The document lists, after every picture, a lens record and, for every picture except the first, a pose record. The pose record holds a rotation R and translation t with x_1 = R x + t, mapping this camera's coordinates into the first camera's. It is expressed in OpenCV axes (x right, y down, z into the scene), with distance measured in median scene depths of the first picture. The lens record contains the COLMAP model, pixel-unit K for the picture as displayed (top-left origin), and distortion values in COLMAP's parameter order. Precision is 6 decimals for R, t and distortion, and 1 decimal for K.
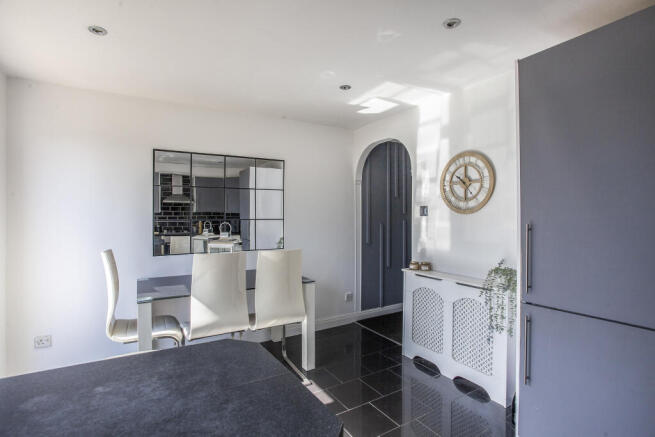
lens RADIAL K [[332.5, 0, 327.2], [0, 332.5, 213.6], [0, 0, 1]] dist [-0.003472, 0.000069]
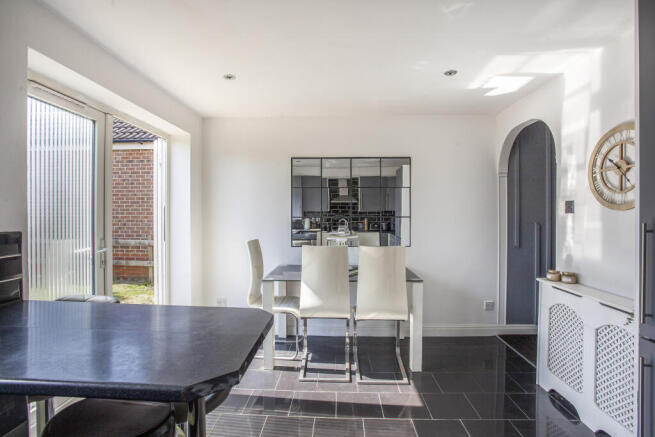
lens RADIAL K [[338.3, 0, 329.6], [0, 338.3, 214.7], [0, 0, 1]] dist [-0.060110, 0.052539]
pose [[0.841130, 0.001802, -0.540830, 0.250058], [0.001238, 0.999985, 0.005257, 0.005576], [0.540831, -0.005092, 0.841116, 0.040099]]
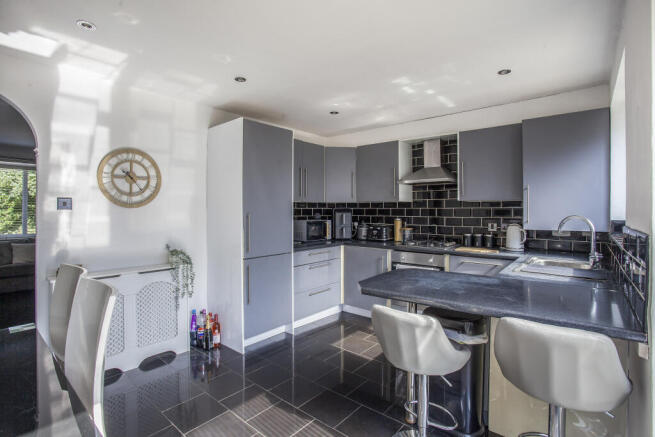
lens RADIAL K [[332.5, 0, 327.2], [0, 332.5, 213.6], [0, 0, 1]] dist [-0.003472, 0.000069]
pose [[-0.339184, -0.005611, 0.940703, -0.708739], [-0.005041, 0.999979, 0.004146, 0.010264], [-0.940707, -0.003336, -0.339205, 0.707025]]
